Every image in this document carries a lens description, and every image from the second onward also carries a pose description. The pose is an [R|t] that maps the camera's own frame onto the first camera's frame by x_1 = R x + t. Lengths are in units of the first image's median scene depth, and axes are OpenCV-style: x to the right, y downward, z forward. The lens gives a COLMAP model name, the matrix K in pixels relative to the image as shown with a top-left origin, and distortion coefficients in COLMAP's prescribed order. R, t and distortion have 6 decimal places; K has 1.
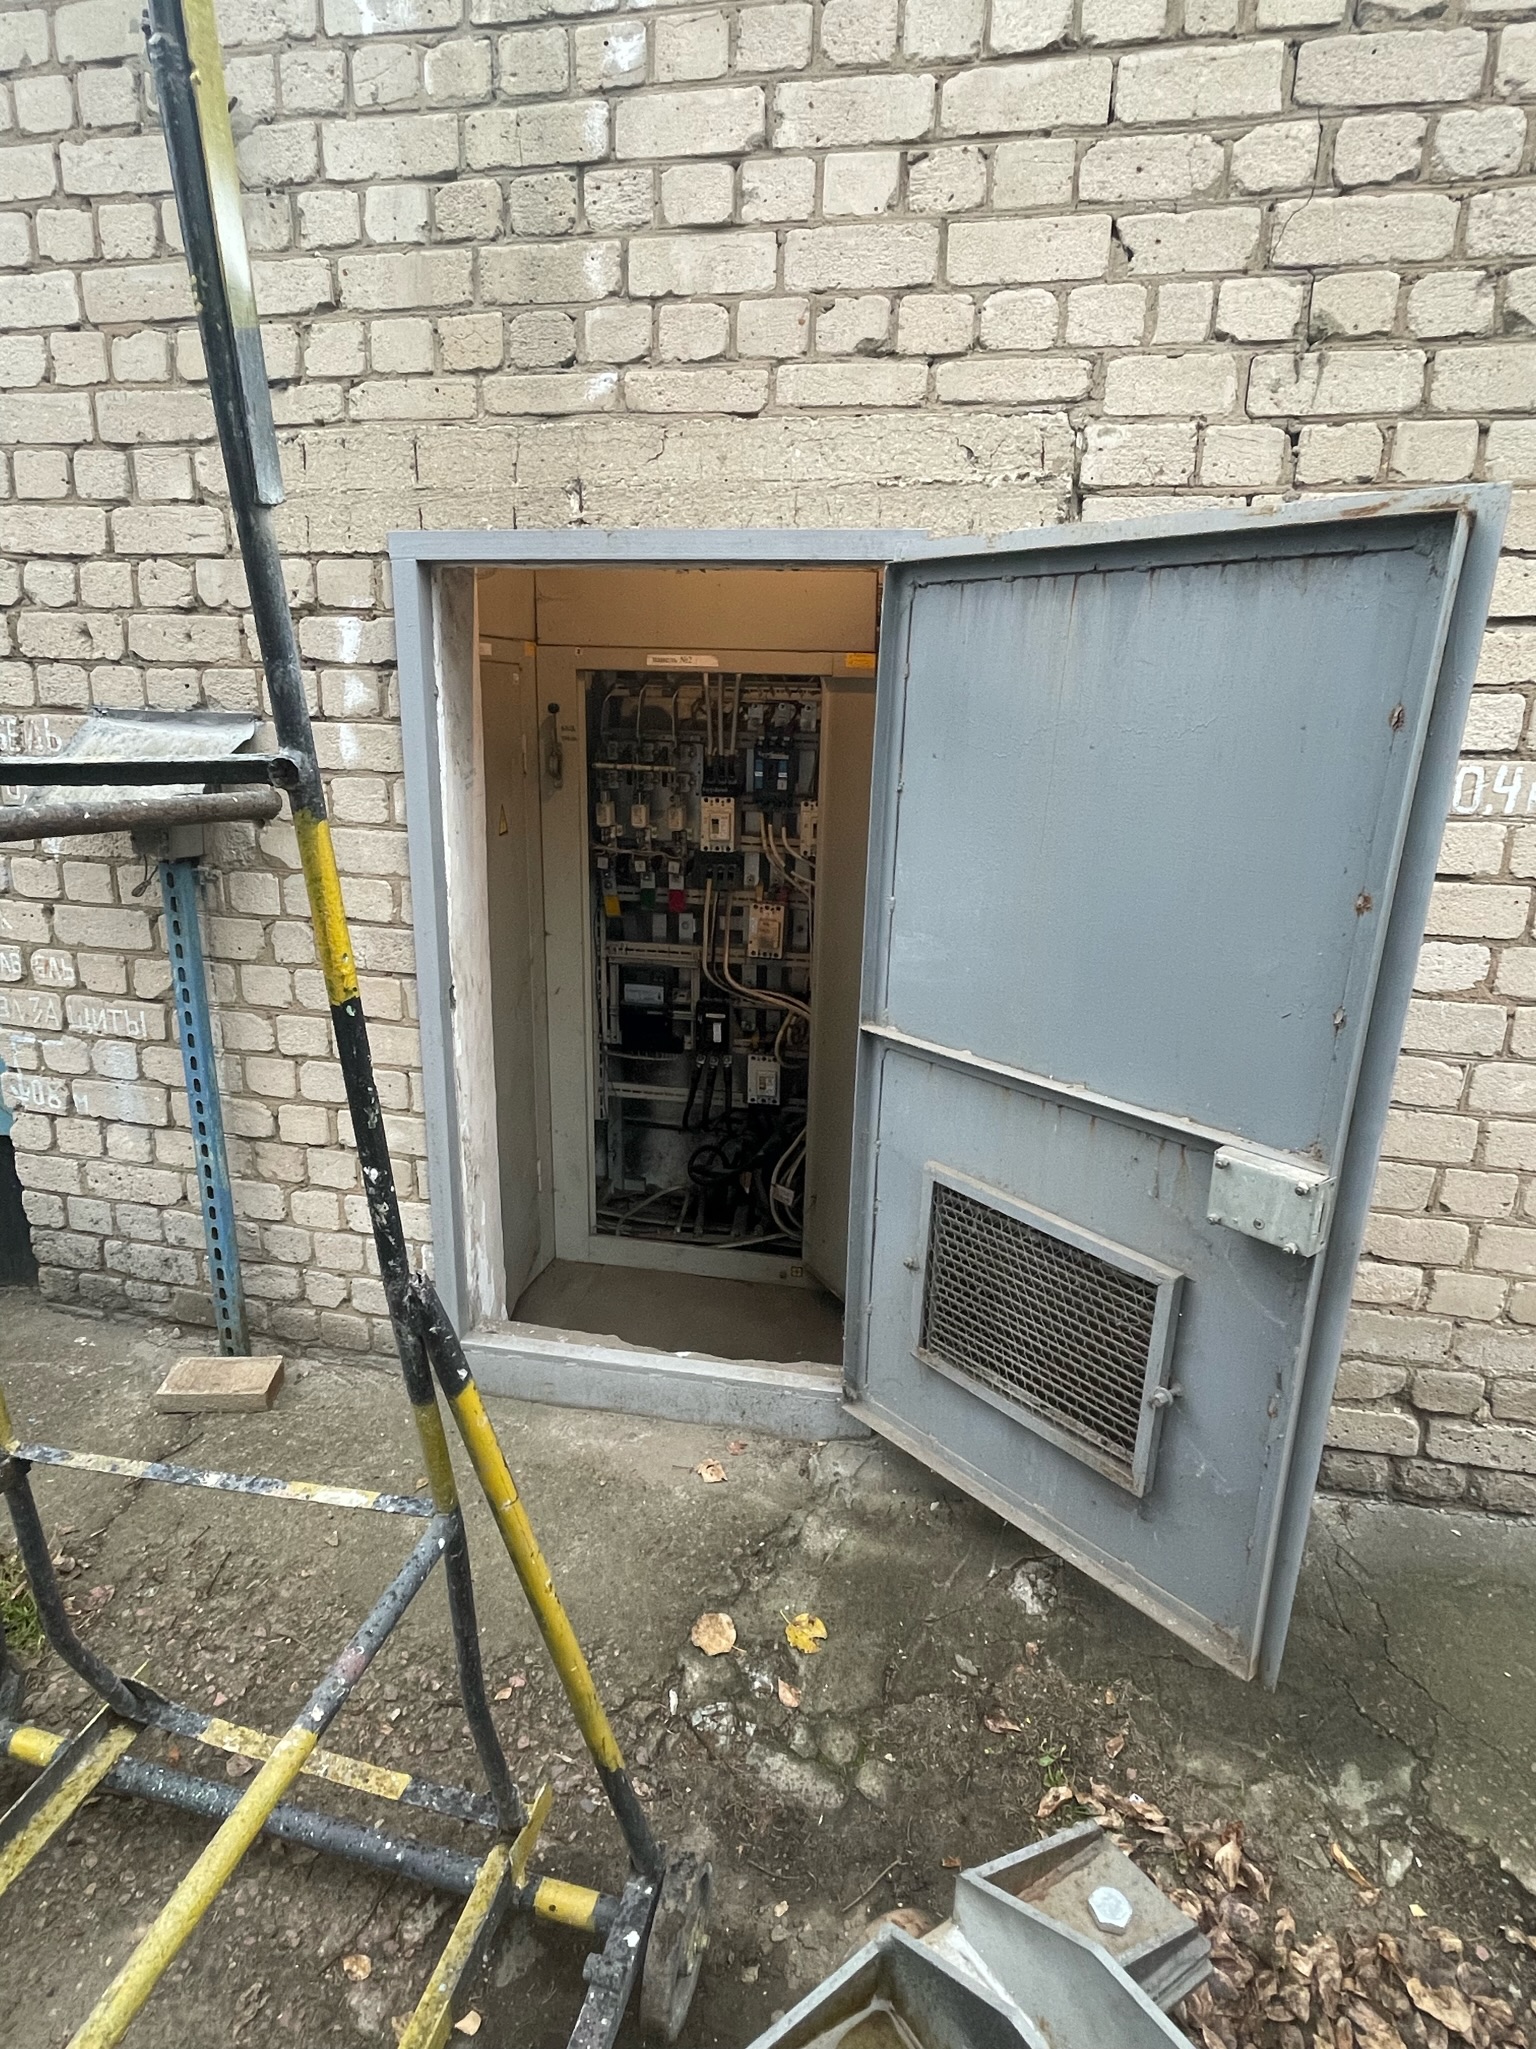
lens RADIAL K [[1135.5, 0, 768.0], [0, 1135.5, 1024.5], [0, 0, 1]] dist [-0.001055, -0.000265]
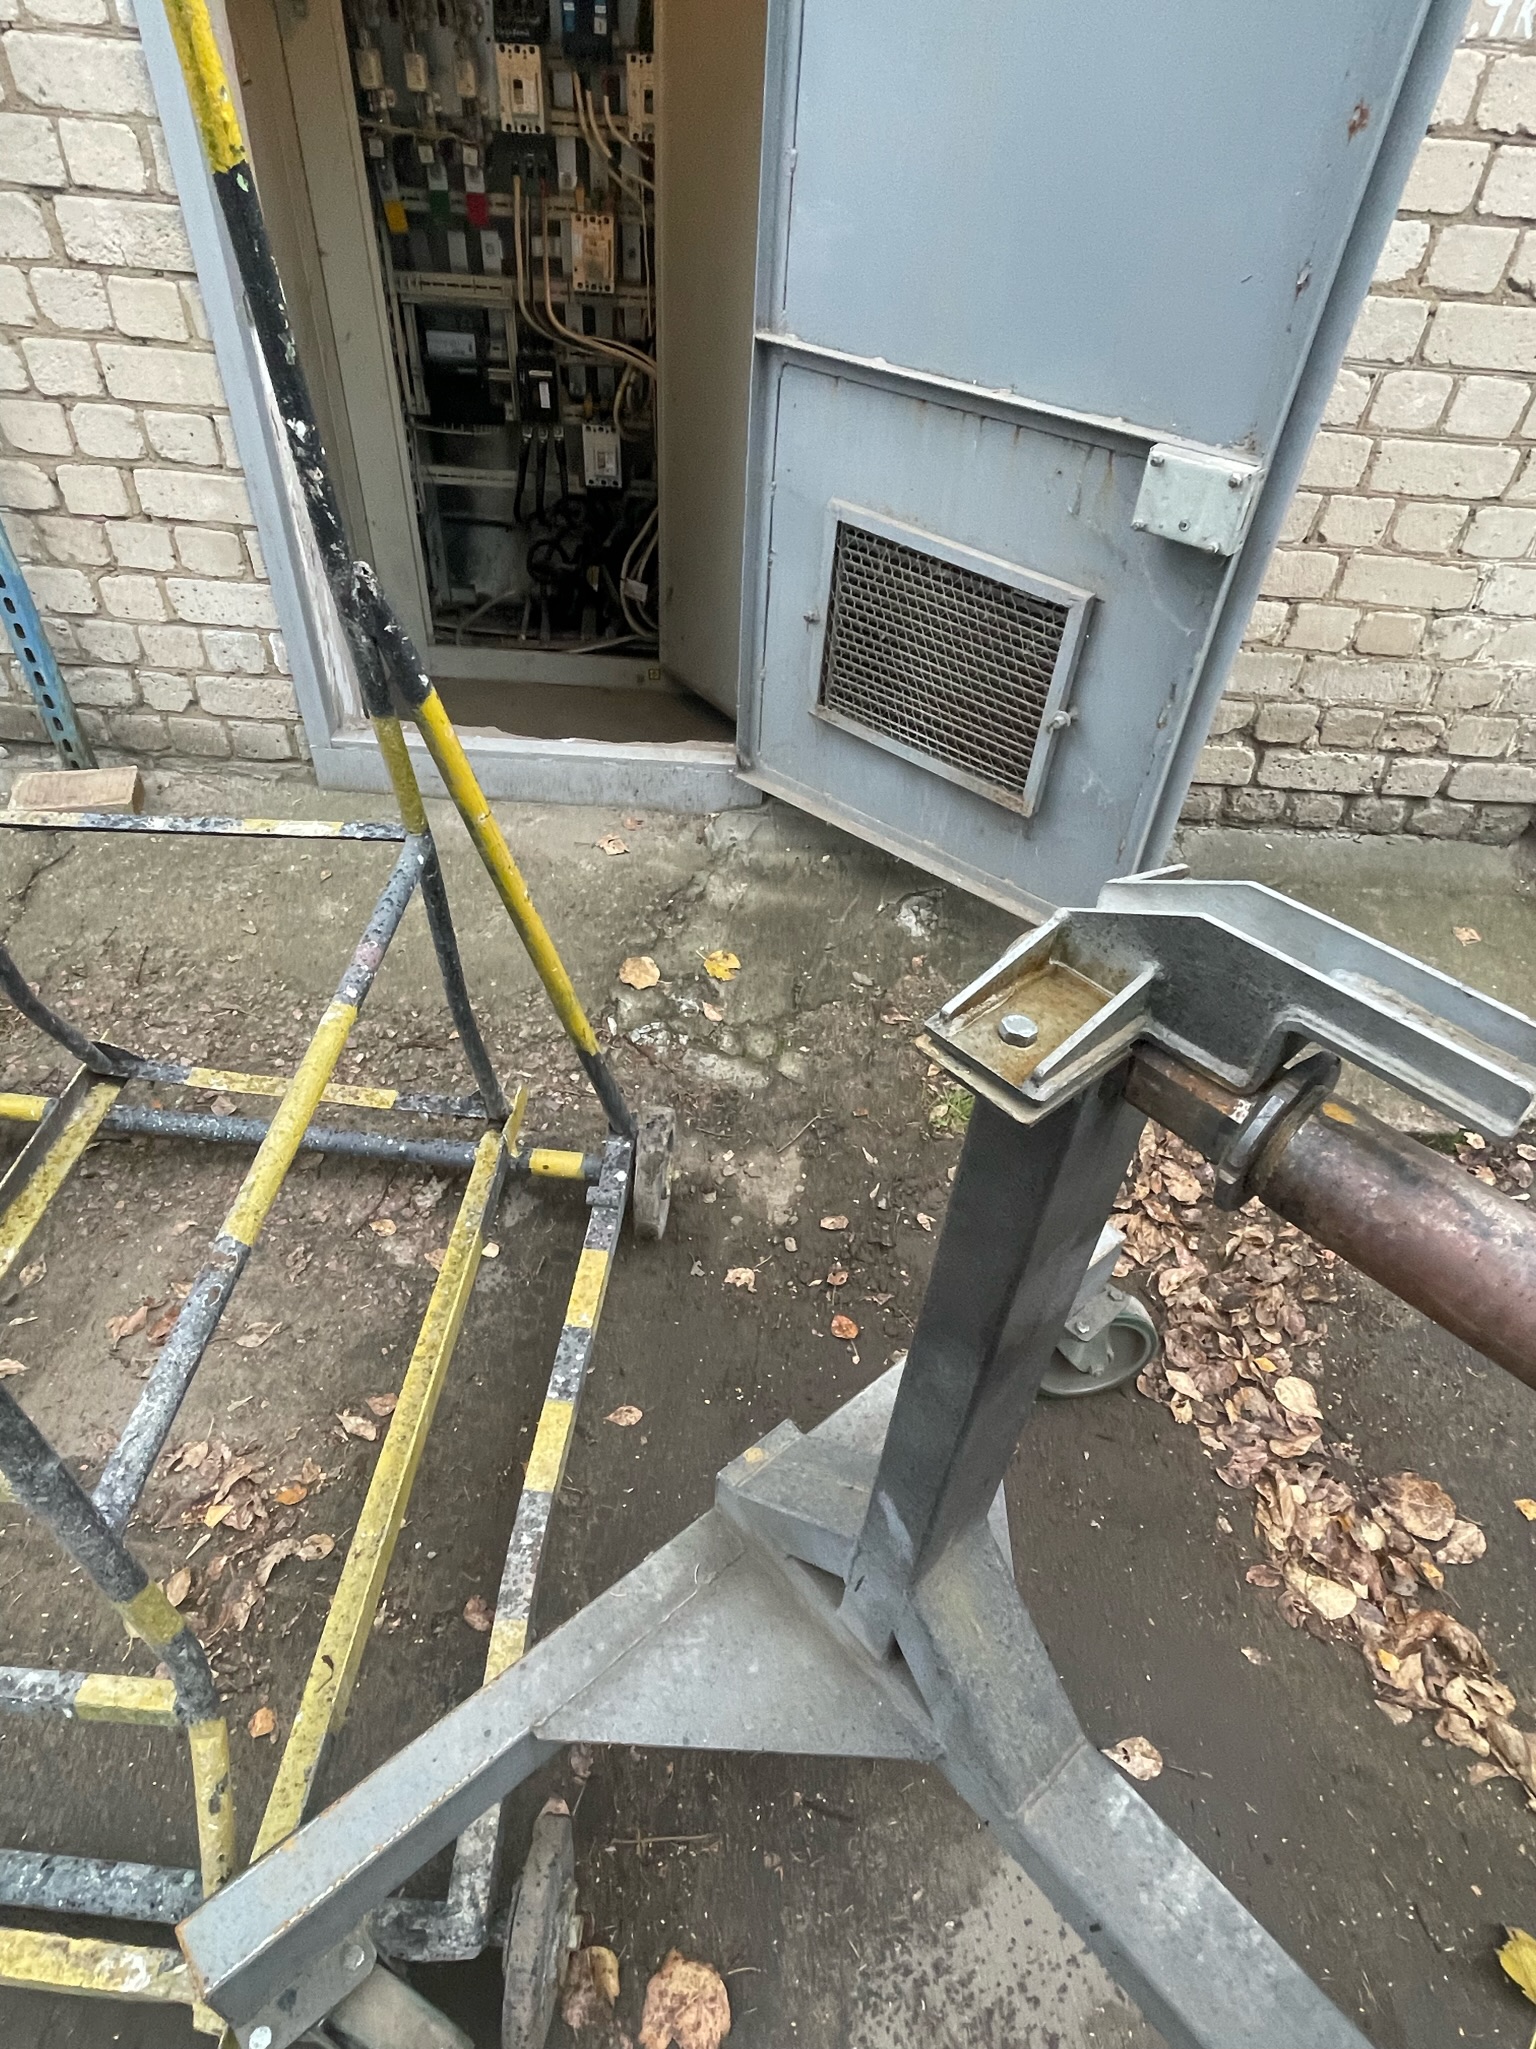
lens RADIAL K [[1135.5, 0, 768.0], [0, 1135.5, 1024.5], [0, 0, 1]] dist [-0.001055, -0.000265]
pose [[0.985194, -0.091456, 0.145013, -0.091426], [0.015484, 0.889844, 0.456003, 0.082450], [-0.170743, -0.447006, 0.878085, -0.011913]]
